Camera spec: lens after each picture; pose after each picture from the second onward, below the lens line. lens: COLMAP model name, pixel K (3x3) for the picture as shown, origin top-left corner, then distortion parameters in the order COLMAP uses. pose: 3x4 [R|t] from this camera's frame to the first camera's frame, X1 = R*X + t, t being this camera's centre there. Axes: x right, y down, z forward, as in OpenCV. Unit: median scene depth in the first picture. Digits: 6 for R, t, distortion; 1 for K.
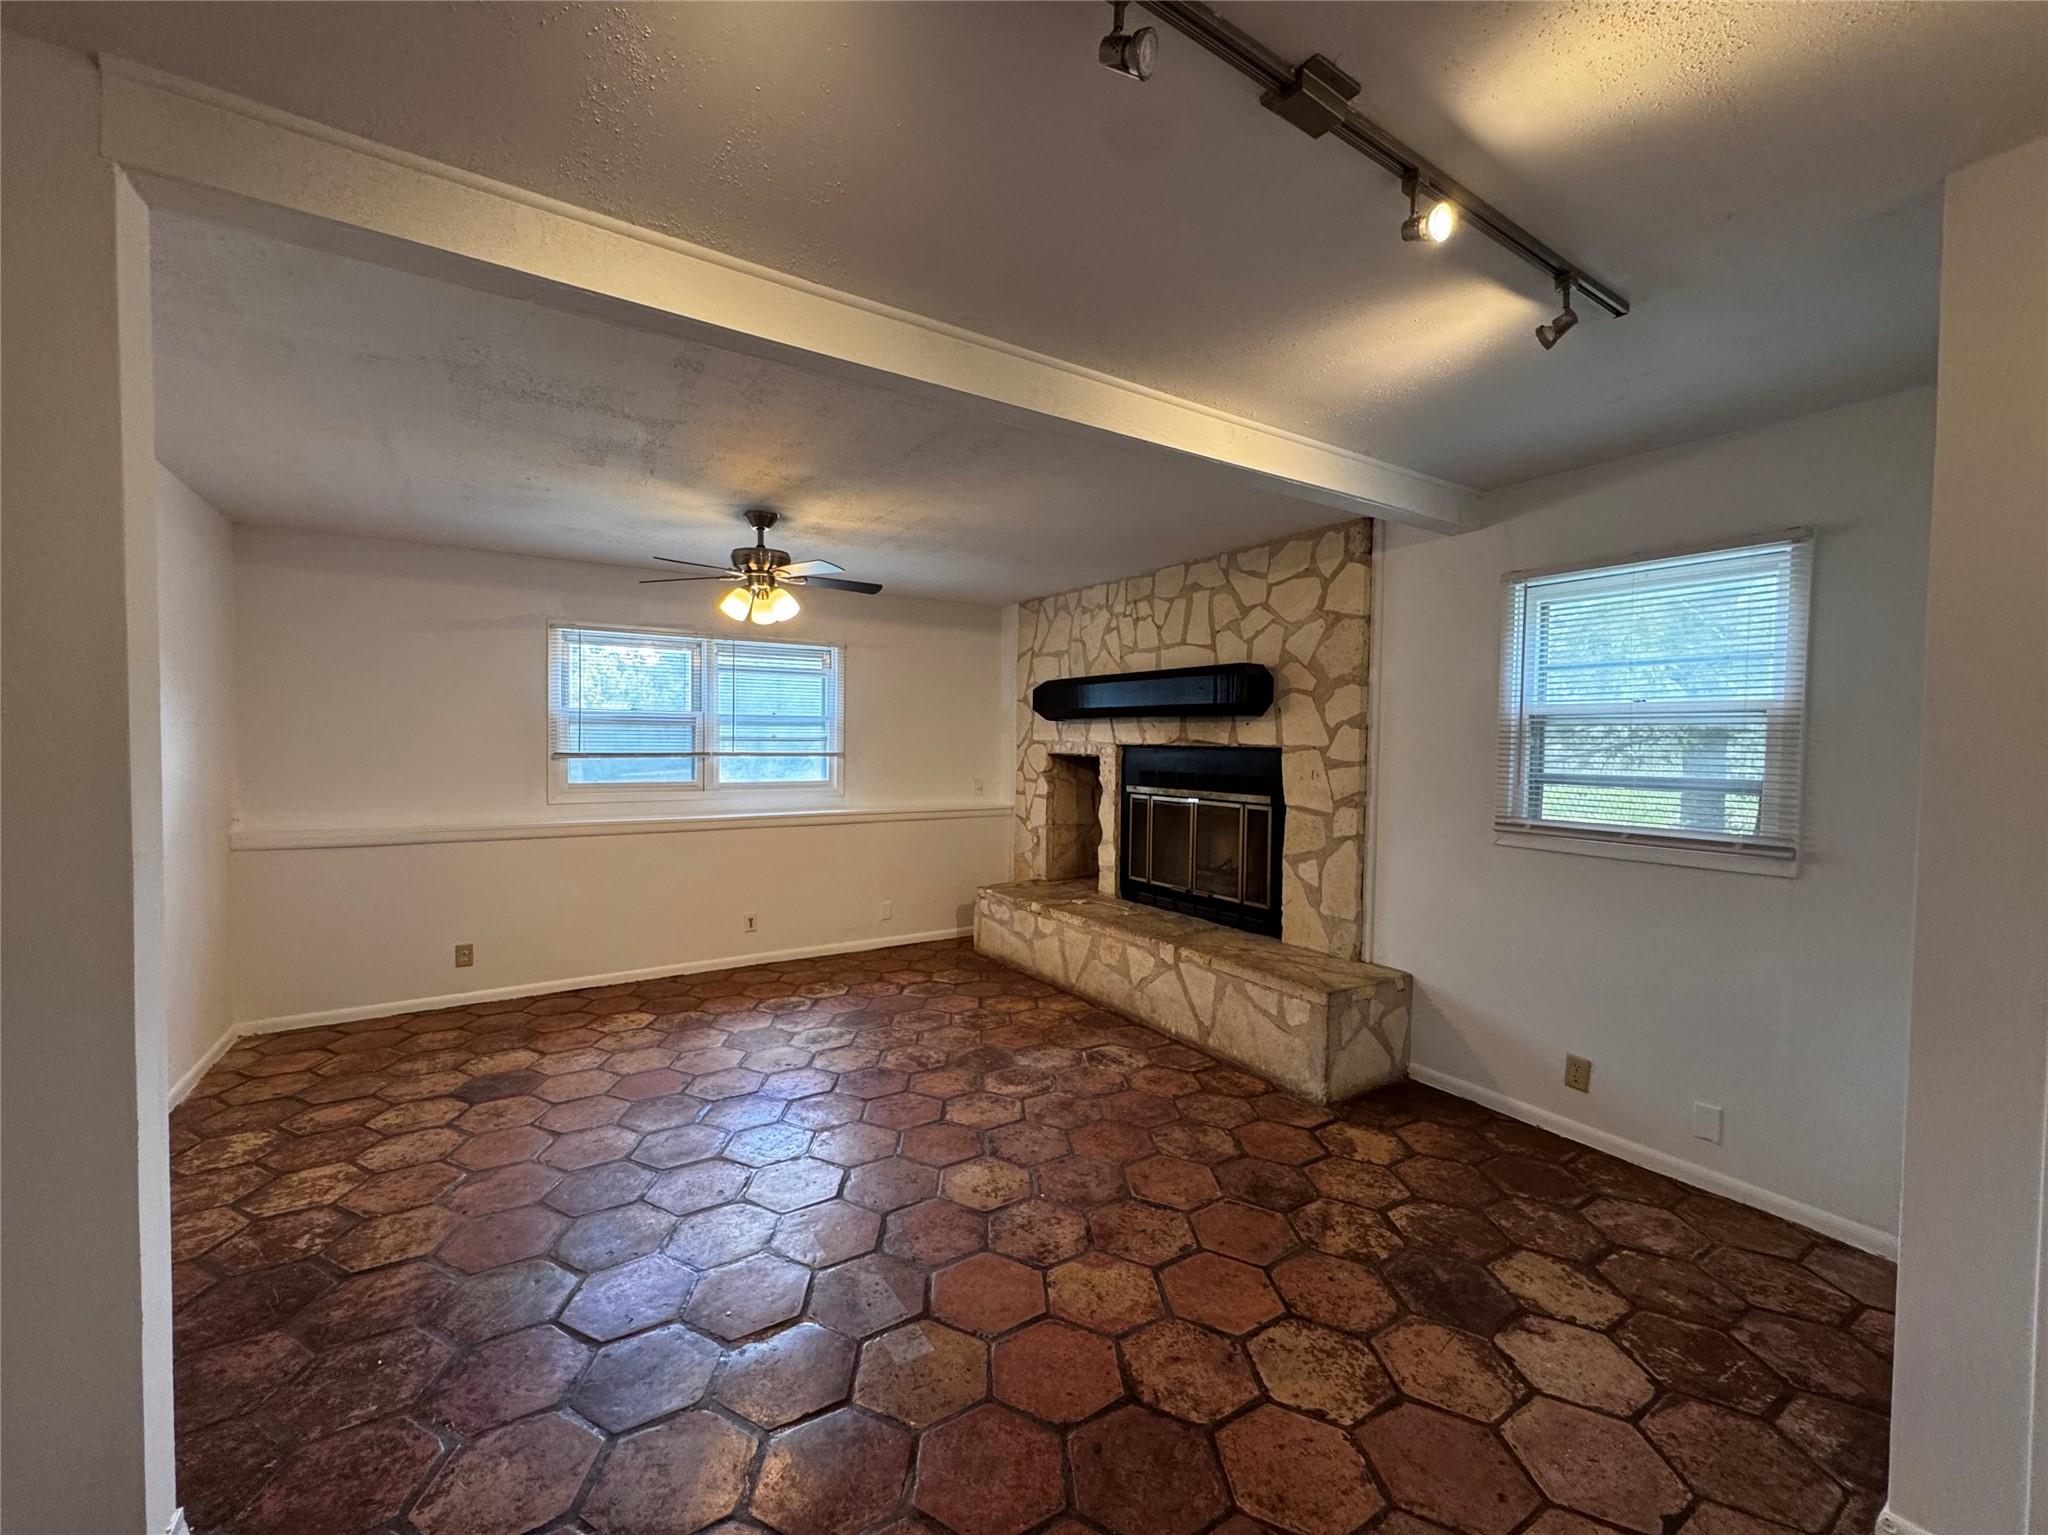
lens RADIAL K [[819.1, 0, 1019.8], [0, 819.1, 770.7], [0, 0, 1]] dist [-0.002174, 0.000434]
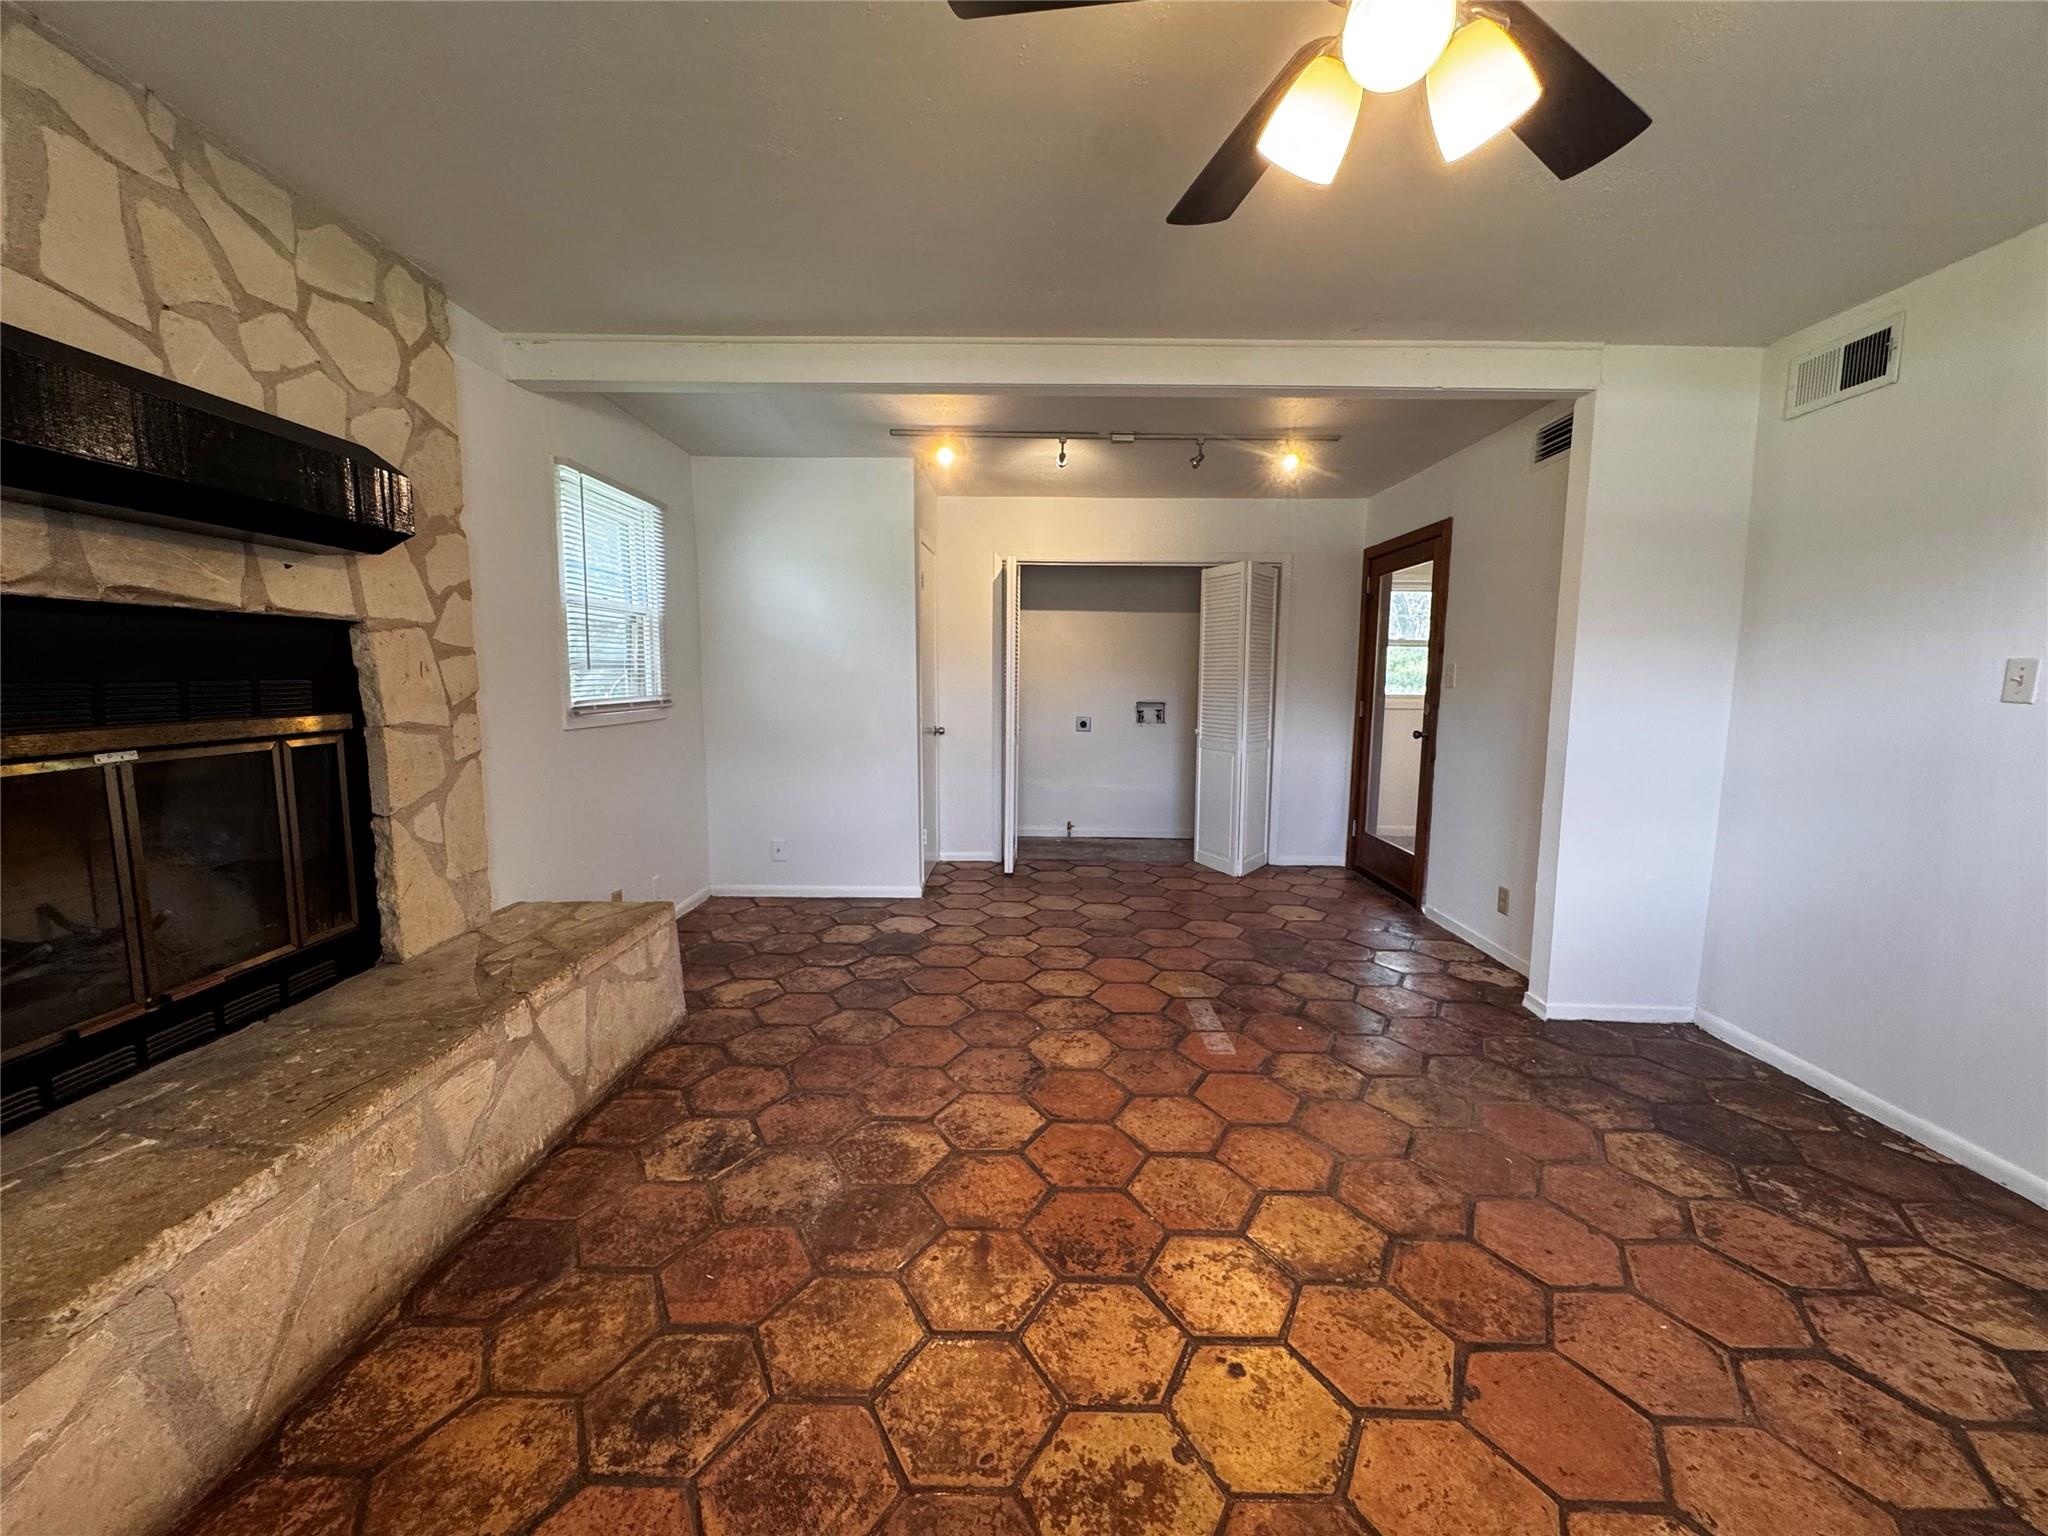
lens RADIAL K [[819.1, 0, 1019.8], [0, 819.1, 771.2], [0, 0, 1]] dist [-0.002174, 0.000434]
pose [[-0.834265, -0.087173, 0.544429, -0.375857], [-0.000009, 0.987425, 0.158091, -0.016791], [-0.551364, 0.131885, -0.823774, 1.311588]]
